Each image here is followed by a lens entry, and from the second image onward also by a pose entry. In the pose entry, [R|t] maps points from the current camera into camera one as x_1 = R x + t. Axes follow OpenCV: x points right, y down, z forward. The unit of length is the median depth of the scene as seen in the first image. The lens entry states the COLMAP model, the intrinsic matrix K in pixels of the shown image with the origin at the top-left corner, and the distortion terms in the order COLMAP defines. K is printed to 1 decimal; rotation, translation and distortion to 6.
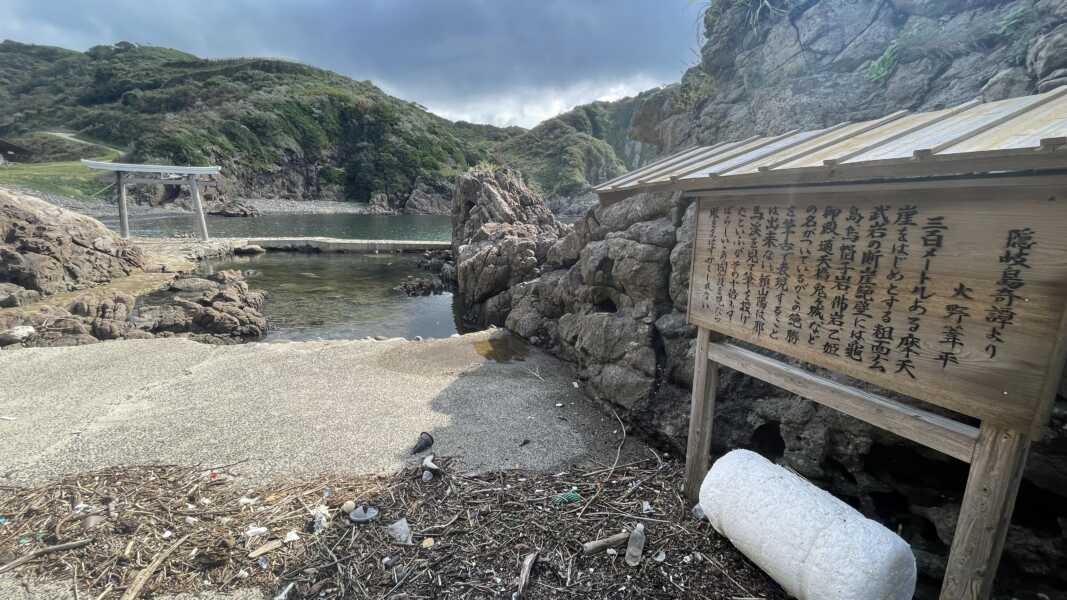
lens RADIAL K [[439.6, 0, 535.3], [0, 439.6, 302.0], [0, 0, 1]] dist [-0.003471, -0.000547]
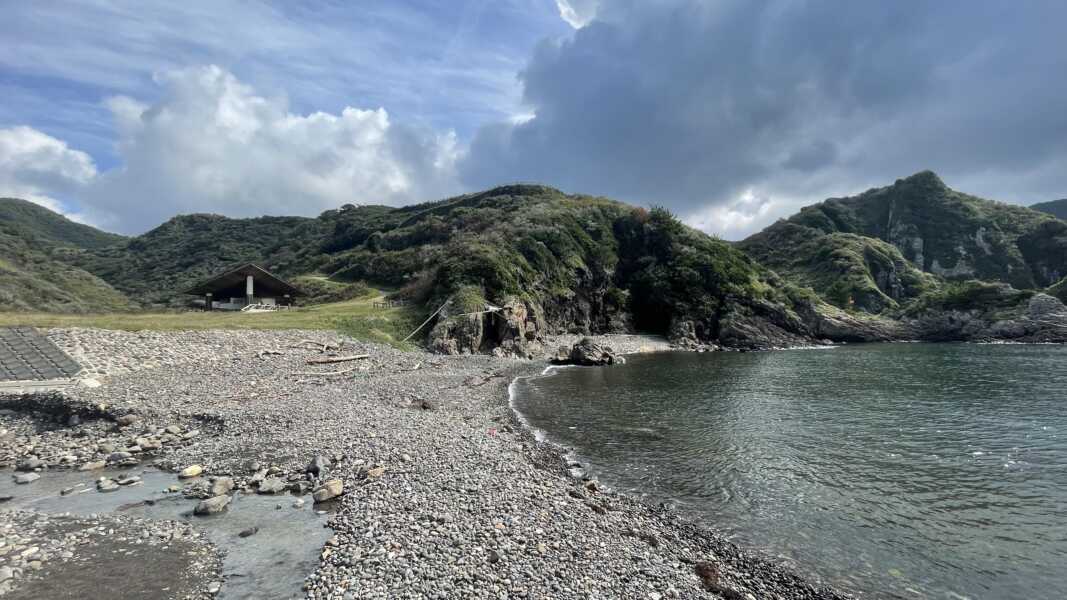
lens RADIAL K [[479.1, 0, 532.8], [0, 479.1, 298.6], [0, 0, 1]] dist [0.000384, 0.000004]
pose [[0.952776, -0.067099, -0.296167, -0.333786], [-0.019701, 0.959570, -0.280778, -0.056413], [0.303033, 0.273354, 0.912934, 0.201675]]
